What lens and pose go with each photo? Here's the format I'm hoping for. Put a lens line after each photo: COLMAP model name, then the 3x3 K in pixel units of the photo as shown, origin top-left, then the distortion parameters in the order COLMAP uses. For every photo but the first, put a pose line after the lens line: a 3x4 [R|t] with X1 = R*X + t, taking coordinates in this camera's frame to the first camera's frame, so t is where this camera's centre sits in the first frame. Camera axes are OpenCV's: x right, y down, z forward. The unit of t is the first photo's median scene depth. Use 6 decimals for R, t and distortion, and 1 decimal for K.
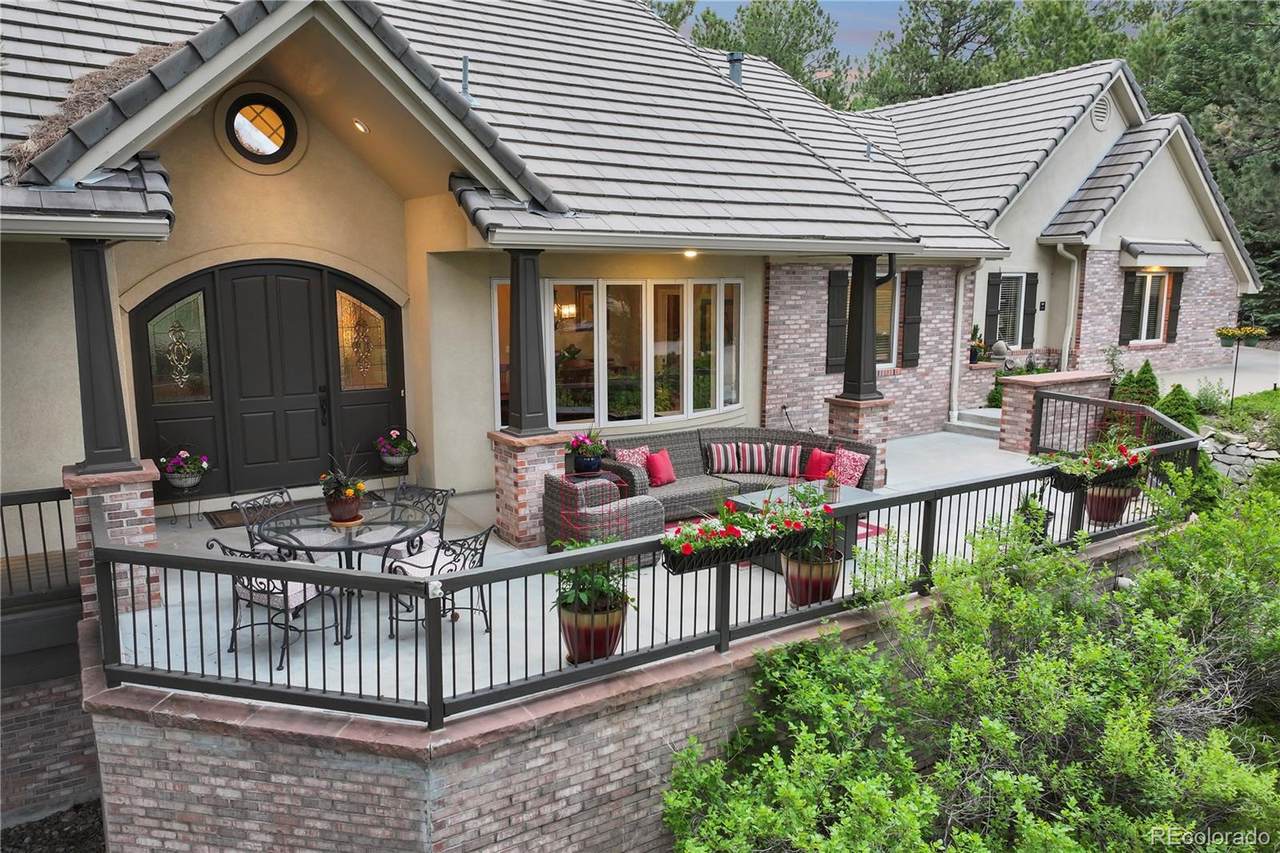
lens RADIAL K [[909.6, 0, 641.5], [0, 909.6, 467.5], [0, 0, 1]] dist [-0.003481, -0.001234]
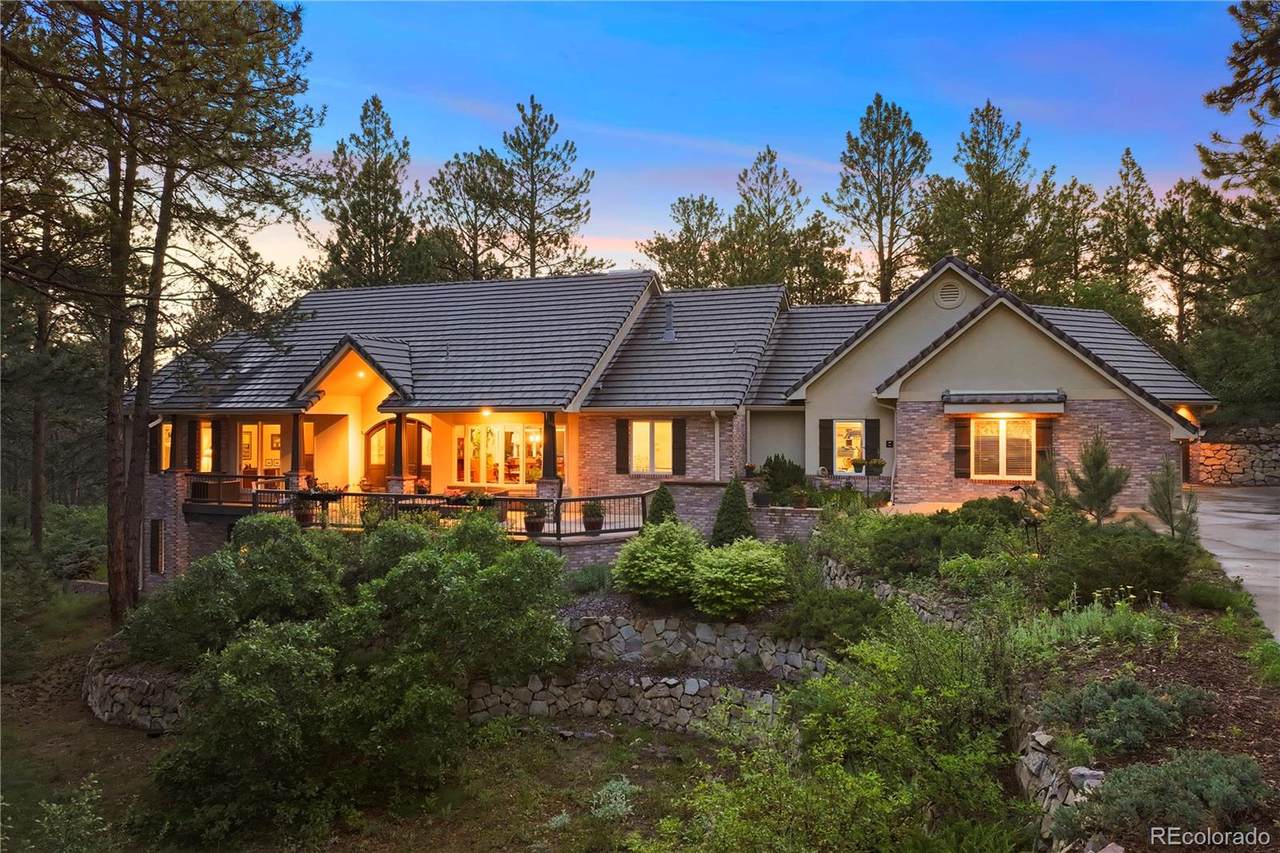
lens RADIAL K [[907.0, 0, 640.0], [0, 907.0, 426.5], [0, 0, 1]] dist [-0.002816, -0.003187]
pose [[0.589304, -0.000335, -0.807911, 1.369268], [-0.165964, 0.978623, -0.121463, 0.016579], [0.790681, 0.205663, 0.576651, -0.044243]]
